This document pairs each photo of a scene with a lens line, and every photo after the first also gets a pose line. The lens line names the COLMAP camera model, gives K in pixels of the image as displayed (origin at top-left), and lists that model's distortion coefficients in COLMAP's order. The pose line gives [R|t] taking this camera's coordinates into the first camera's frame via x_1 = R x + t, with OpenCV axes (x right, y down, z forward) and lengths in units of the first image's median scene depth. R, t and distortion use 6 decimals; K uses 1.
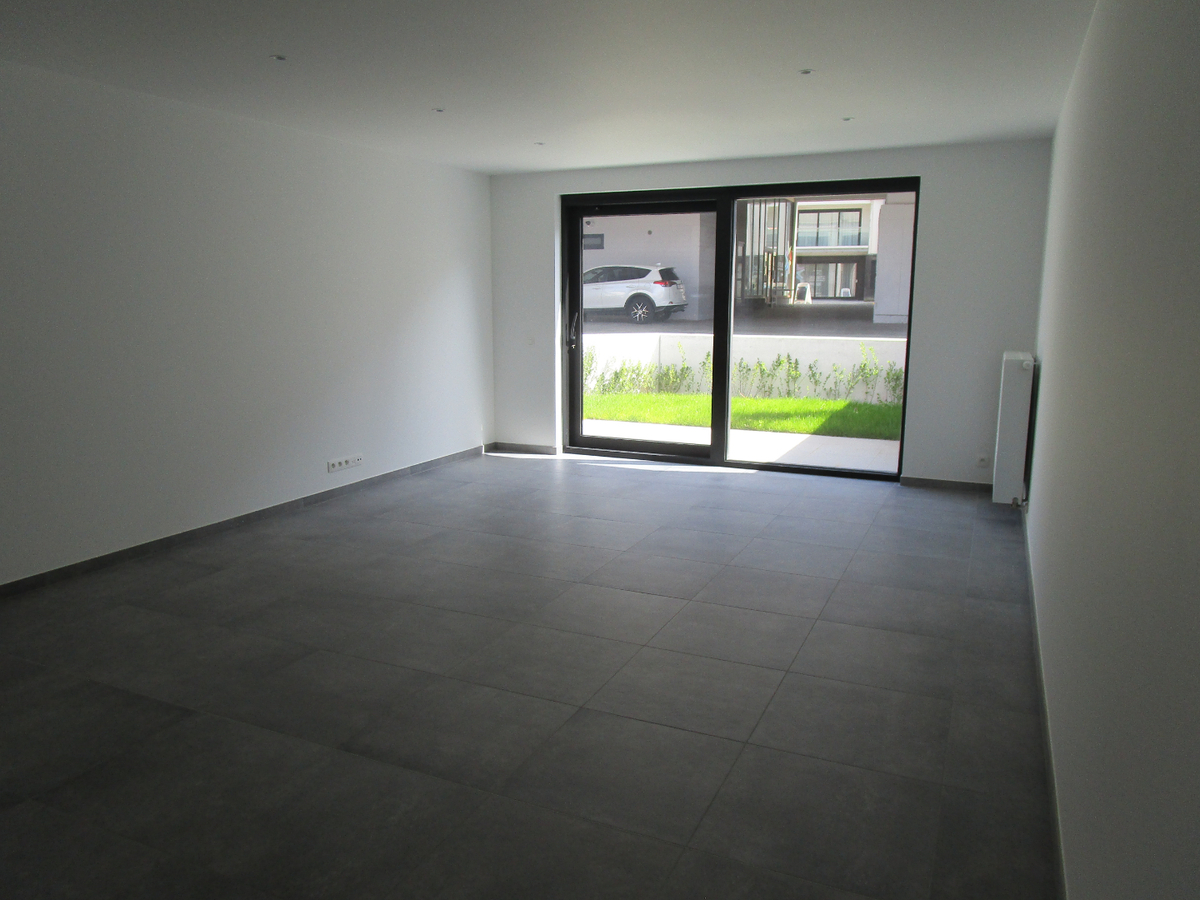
lens RADIAL K [[864.3, 0, 600.0], [0, 864.3, 450.0], [0, 0, 1]] dist [-0.013699, 0.005665]
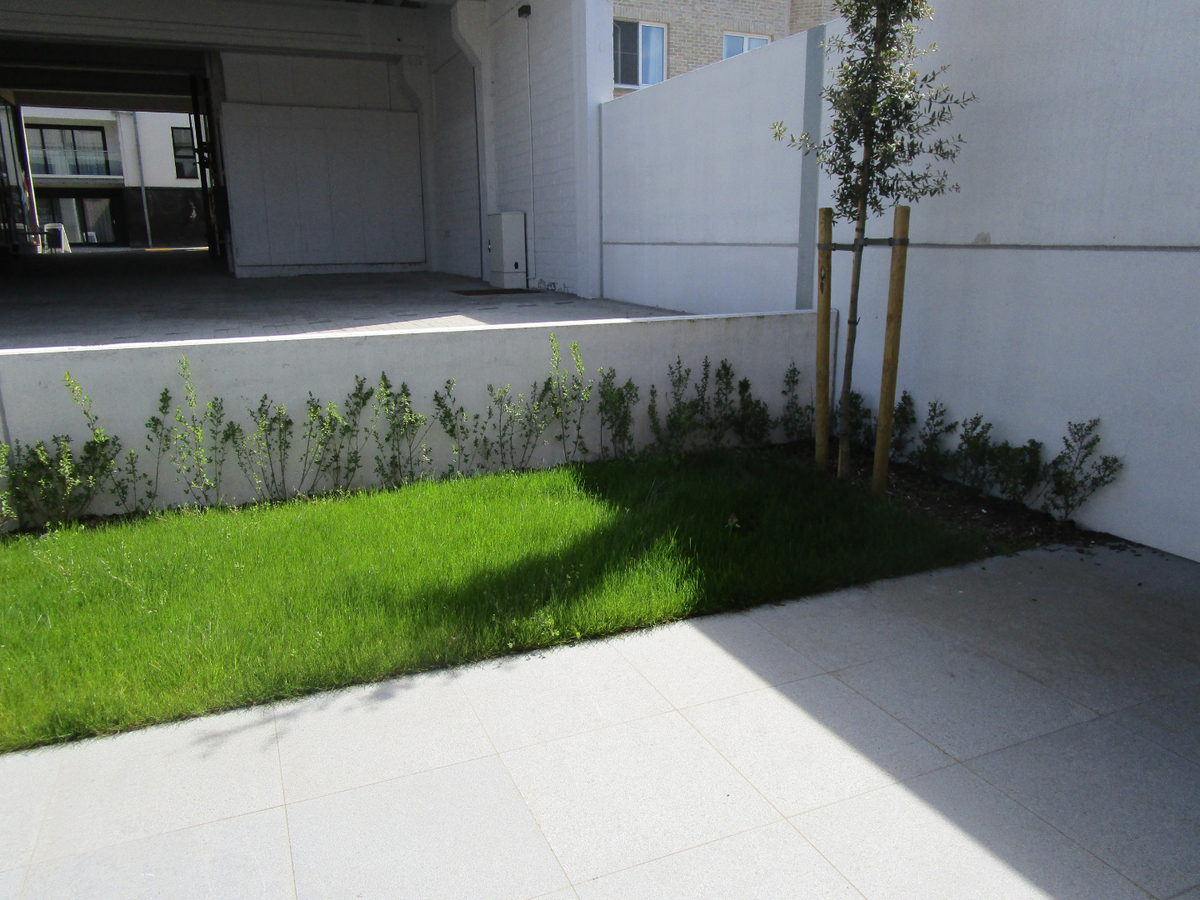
lens RADIAL K [[864.3, 0, 600.0], [0, 864.3, 450.0], [0, 0, 1]] dist [-0.013699, 0.005665]
pose [[0.674202, -0.188576, 0.714066, -0.018274], [0.143343, 0.981879, 0.123961, -0.106355], [-0.724503, 0.018781, 0.689016, 0.601438]]
